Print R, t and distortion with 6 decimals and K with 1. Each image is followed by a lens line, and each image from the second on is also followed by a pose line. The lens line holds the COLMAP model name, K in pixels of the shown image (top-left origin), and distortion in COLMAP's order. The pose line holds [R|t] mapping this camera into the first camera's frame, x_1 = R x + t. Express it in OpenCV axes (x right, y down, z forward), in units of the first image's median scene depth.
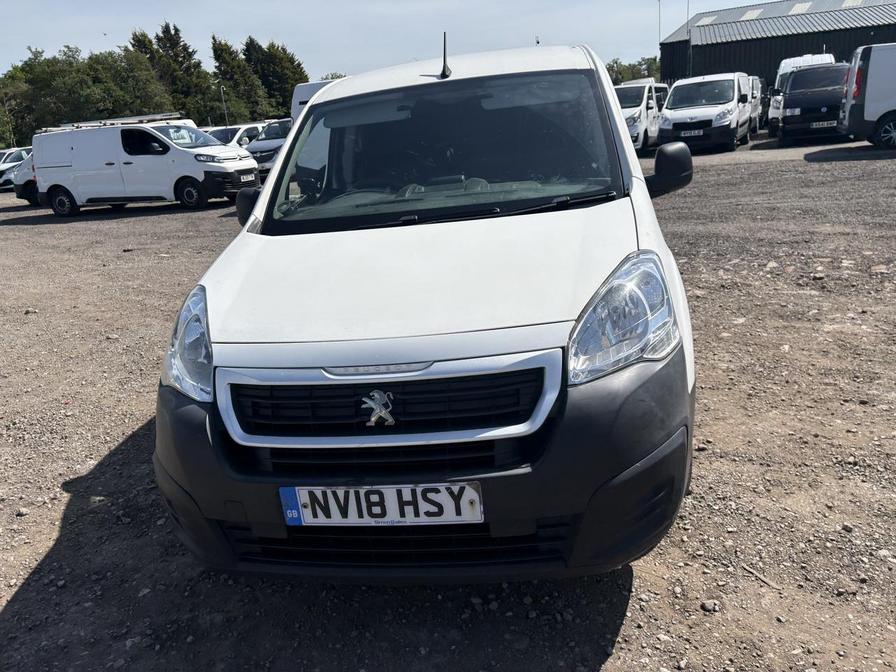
lens RADIAL K [[667.3, 0, 448.0], [0, 667.3, 336.0], [0, 0, 1]] dist [0.043522, -0.044573]
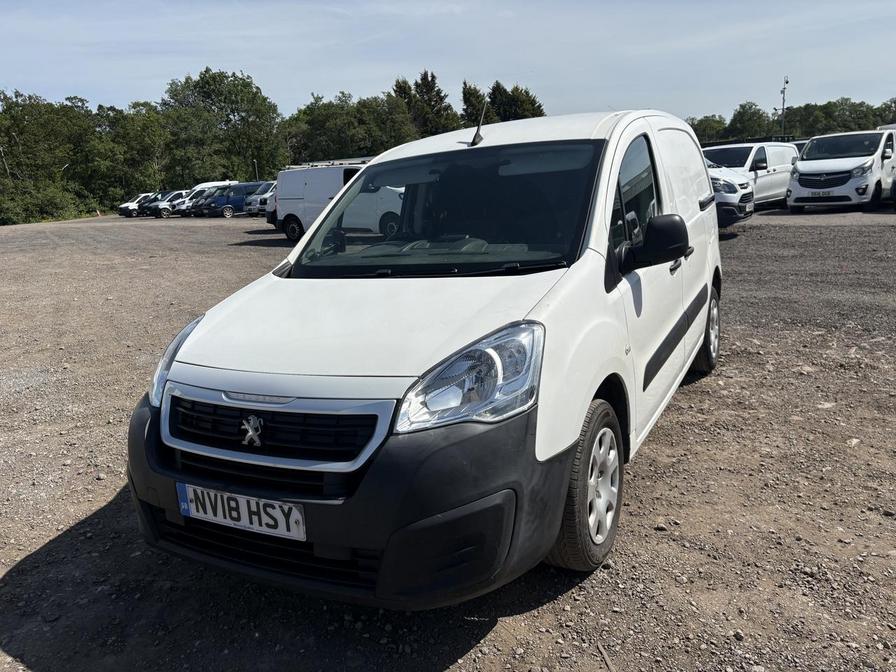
lens RADIAL K [[667.3, 0, 448.0], [0, 667.3, 336.0], [0, 0, 1]] dist [0.043522, -0.044573]
pose [[0.945419, 0.101801, -0.309547, 0.583040], [-0.118406, 0.992338, -0.035285, -0.059502], [0.303583, 0.070011, 0.950229, -0.050371]]
